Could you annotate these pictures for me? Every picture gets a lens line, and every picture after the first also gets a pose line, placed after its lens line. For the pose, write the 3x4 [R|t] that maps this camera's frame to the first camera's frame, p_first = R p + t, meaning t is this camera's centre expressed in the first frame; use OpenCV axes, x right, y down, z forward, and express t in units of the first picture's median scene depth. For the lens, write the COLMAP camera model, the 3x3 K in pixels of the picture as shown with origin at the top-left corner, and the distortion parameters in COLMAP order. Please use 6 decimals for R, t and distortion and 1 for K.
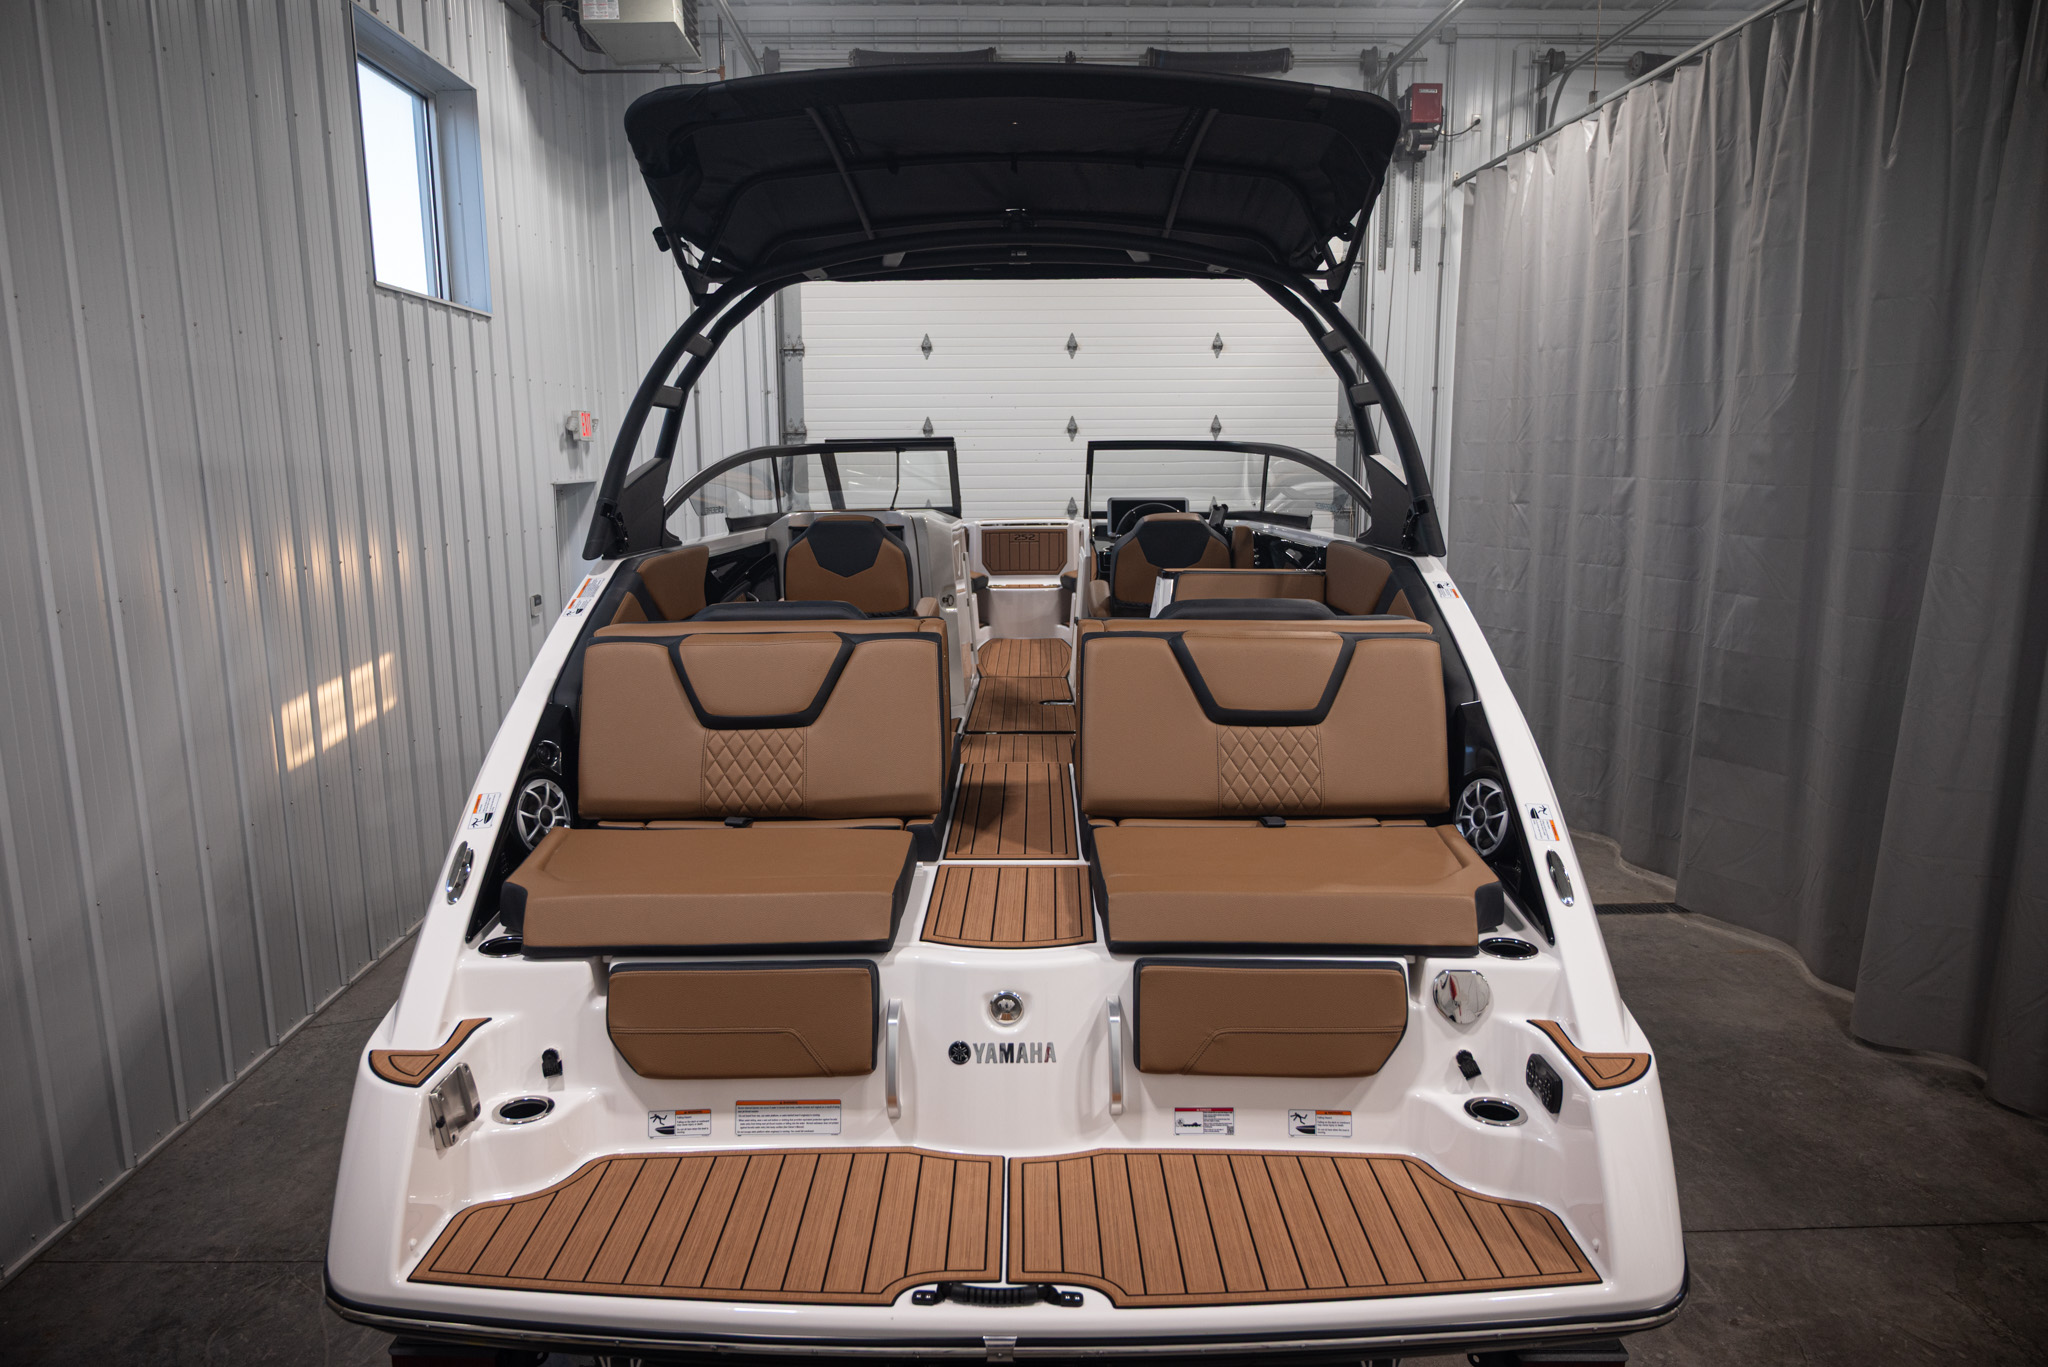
lens RADIAL K [[1356.2, 0, 1037.0], [0, 1356.2, 682.1], [0, 0, 1]] dist [-0.014672, 0.003195]
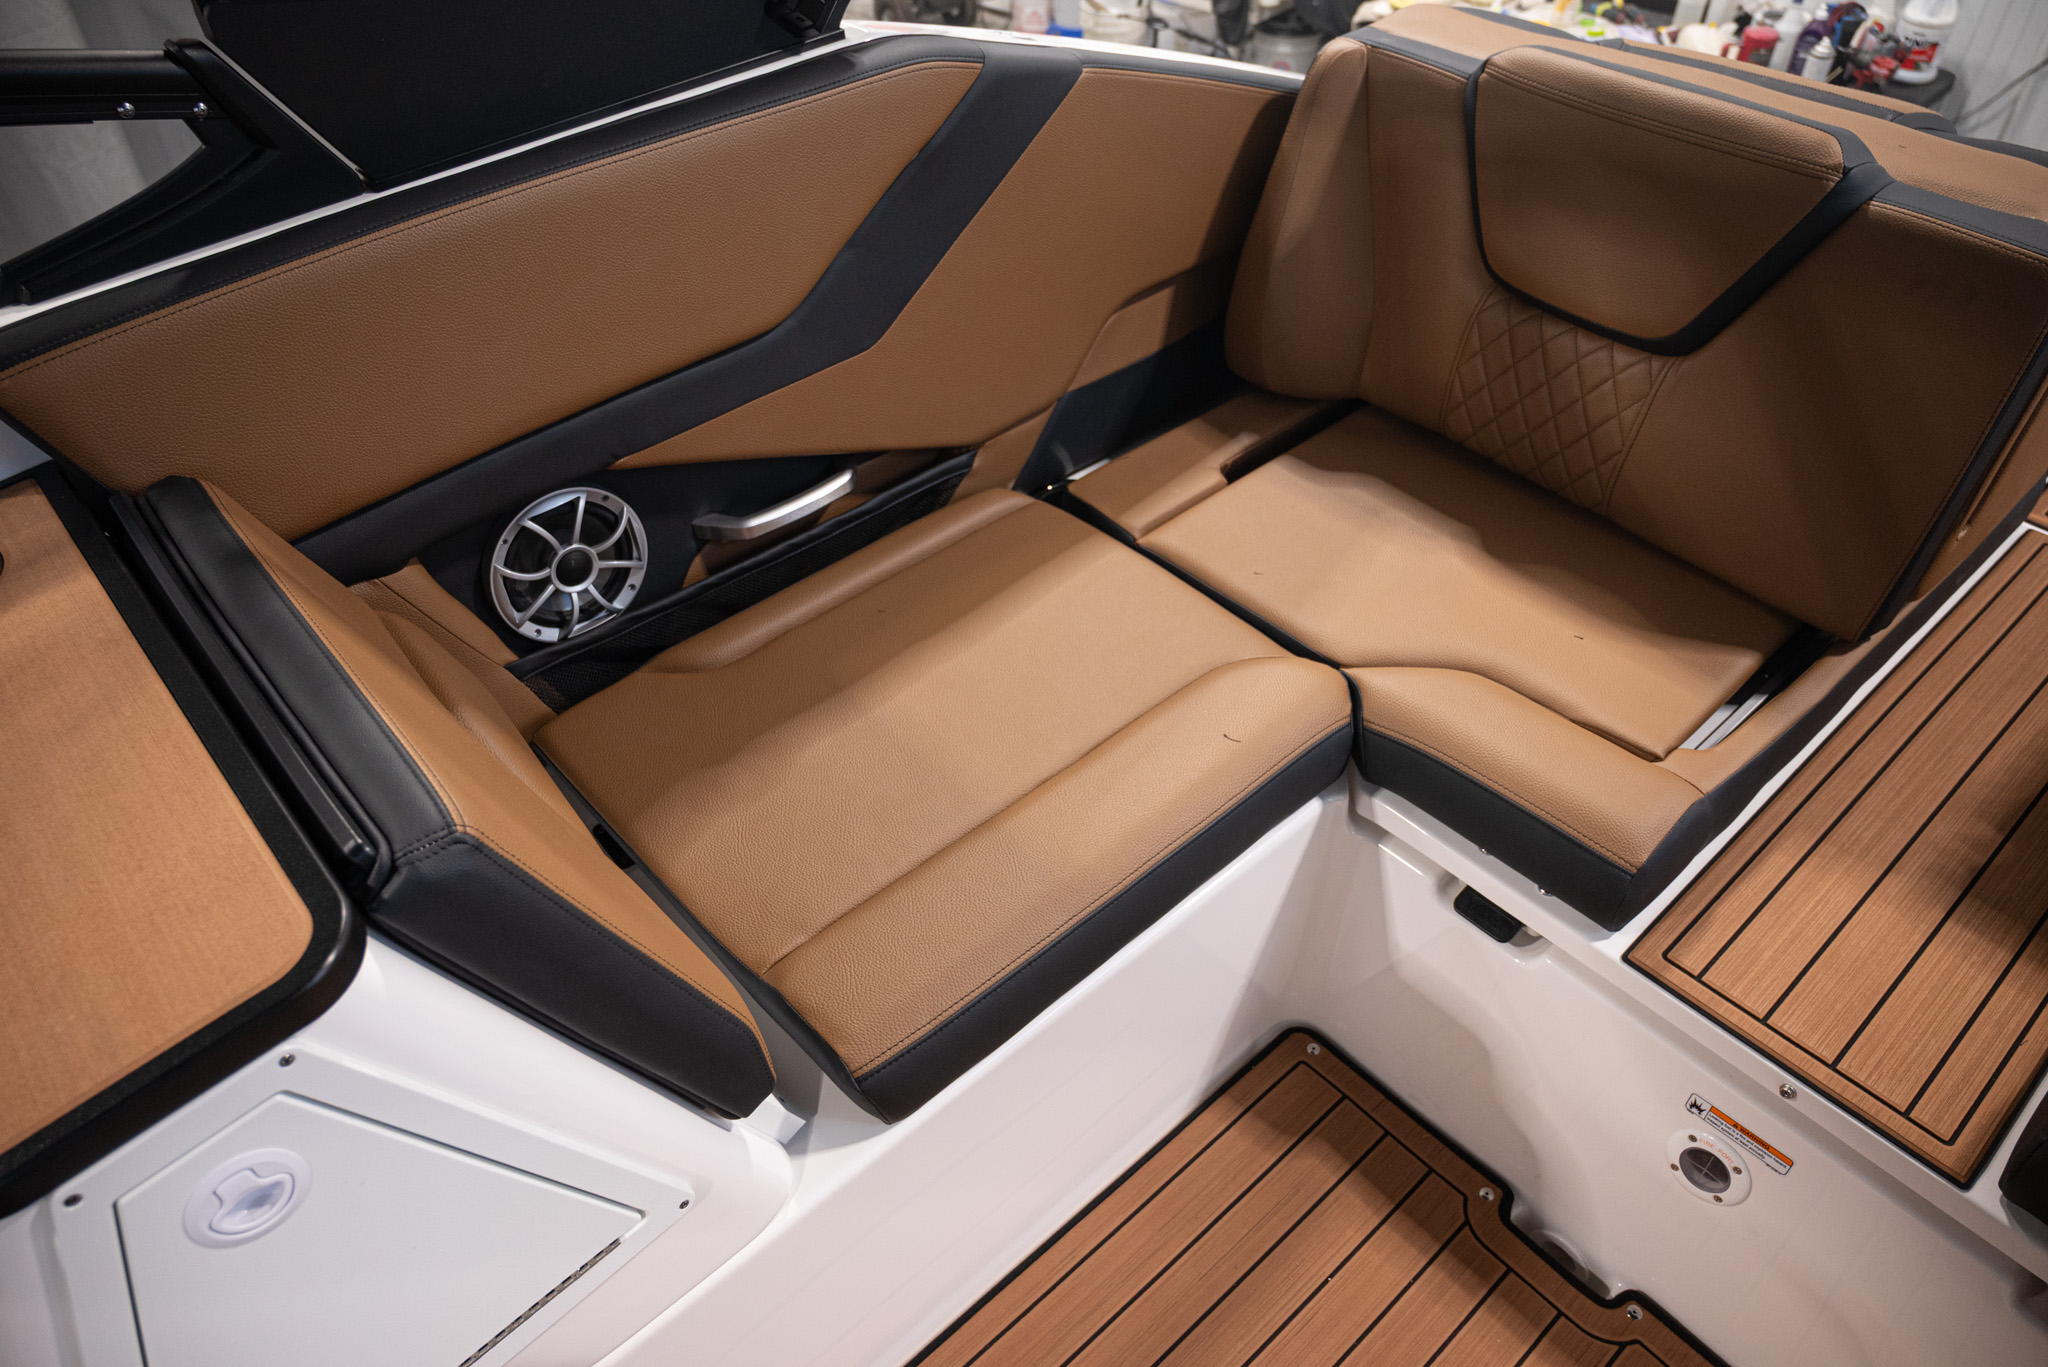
lens RADIAL K [[1356.2, 0, 1020.8], [0, 1356.2, 683.2], [0, 0, 1]] dist [-0.014672, 0.003195]
pose [[-0.656395, -0.496751, 0.567788, -0.020107], [0.169349, 0.636391, 0.752548, -0.152378], [-0.735164, 0.590123, -0.333600, 0.742400]]
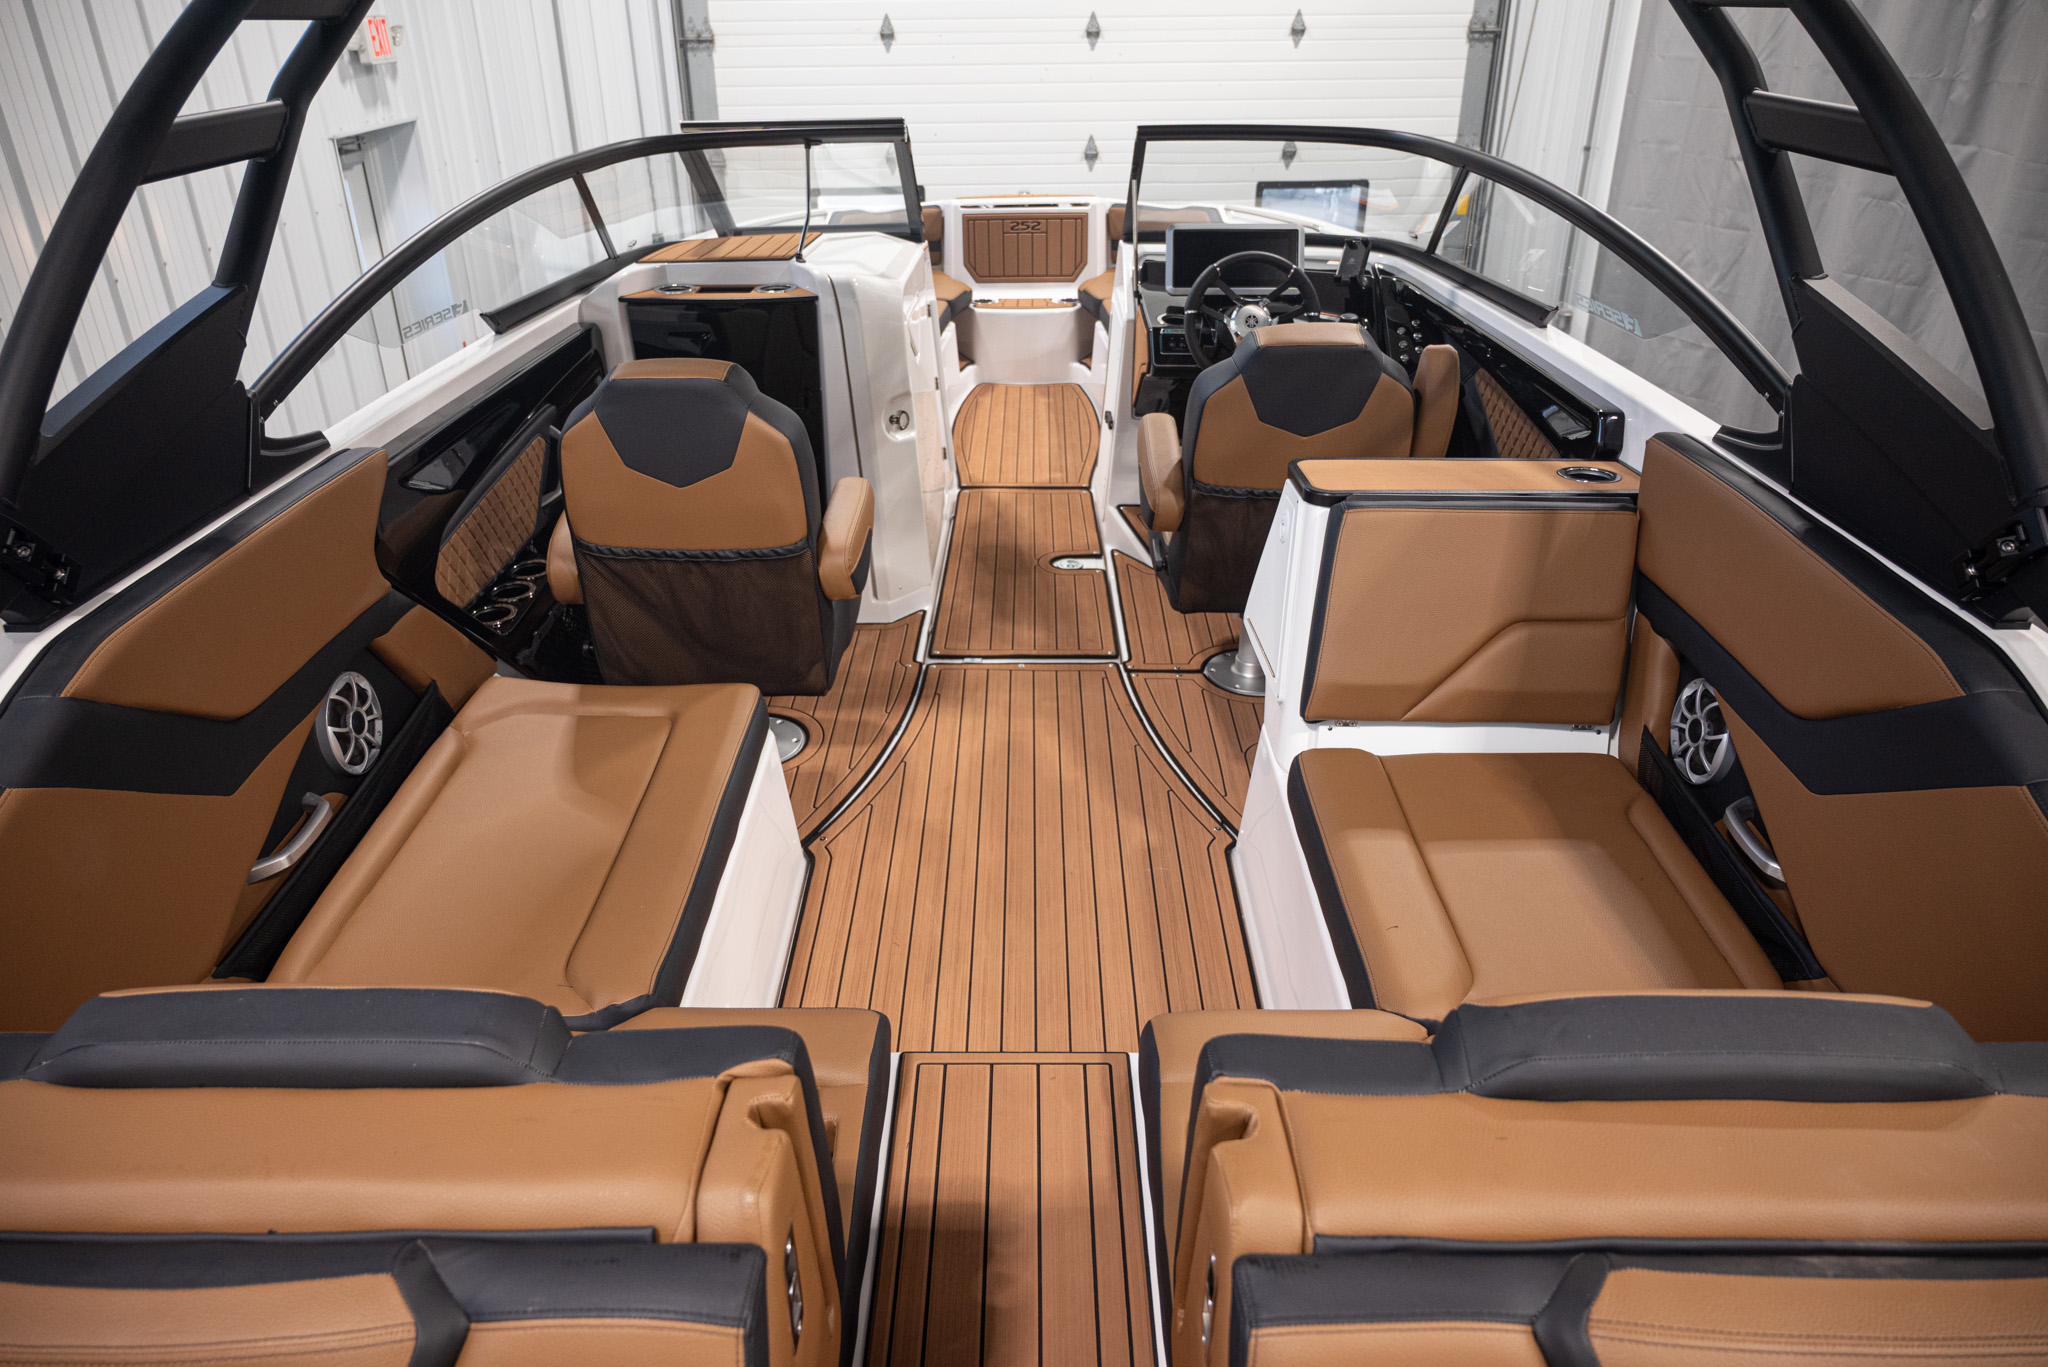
lens RADIAL K [[1356.2, 0, 1020.0], [0, 1356.2, 673.9], [0, 0, 1]] dist [-0.014672, 0.003195]
pose [[0.999941, 0.002022, -0.010718, -0.005366], [0.001258, 0.954731, 0.297467, -0.126410], [0.010834, -0.297463, 0.954672, 0.381902]]
